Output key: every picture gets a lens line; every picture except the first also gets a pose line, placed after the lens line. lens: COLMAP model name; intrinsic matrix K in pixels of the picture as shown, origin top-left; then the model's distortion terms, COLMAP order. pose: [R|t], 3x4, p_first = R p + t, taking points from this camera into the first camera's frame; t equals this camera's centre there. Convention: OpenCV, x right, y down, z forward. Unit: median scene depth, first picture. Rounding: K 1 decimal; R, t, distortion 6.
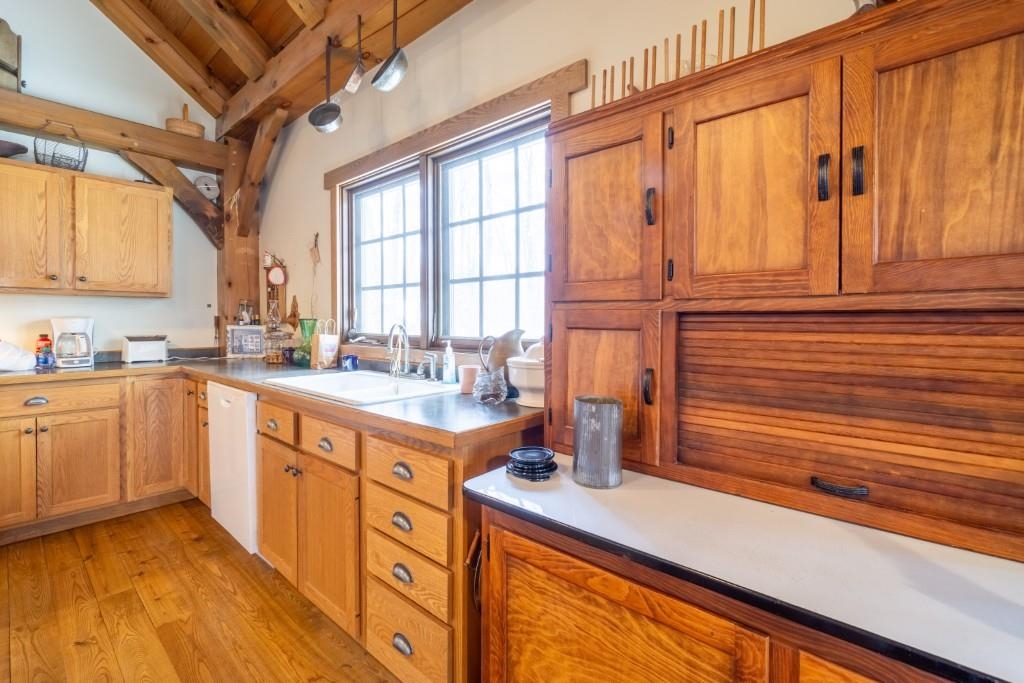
lens RADIAL K [[446.7, 0, 497.9], [0, 446.7, 328.7], [0, 0, 1]] dist [-0.000176, 0.000106]
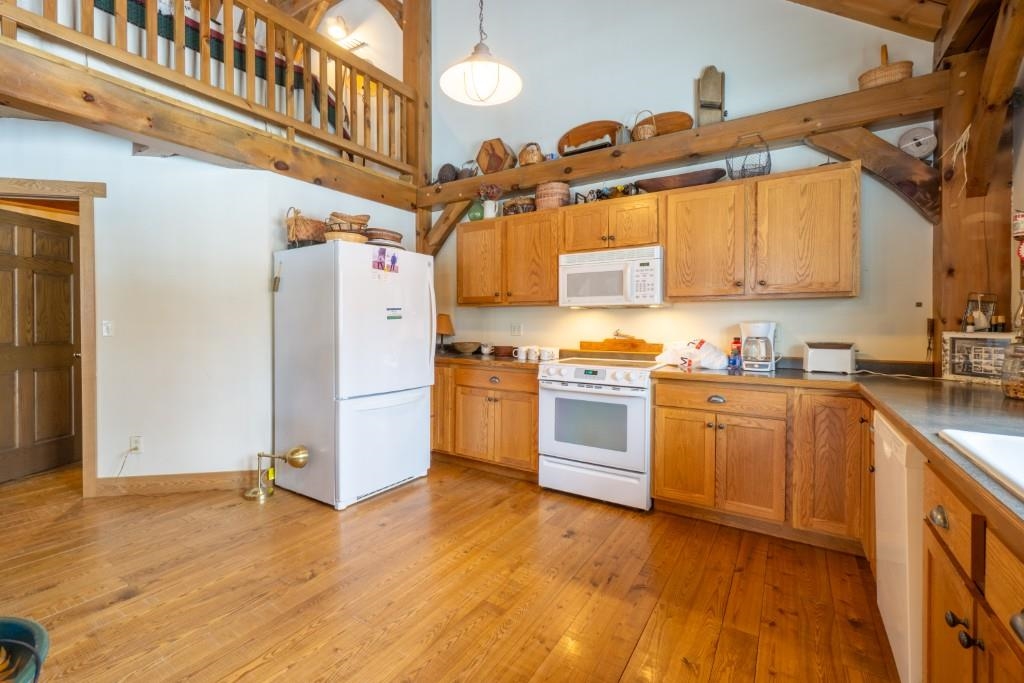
lens RADIAL K [[446.7, 0, 497.9], [0, 446.7, 328.7], [0, 0, 1]] dist [-0.000176, 0.000106]
pose [[0.150043, 0.008761, -0.988641, -0.034687], [-0.018751, 0.999806, 0.006014, -0.004628], [0.988502, 0.017636, 0.150178, 0.263920]]
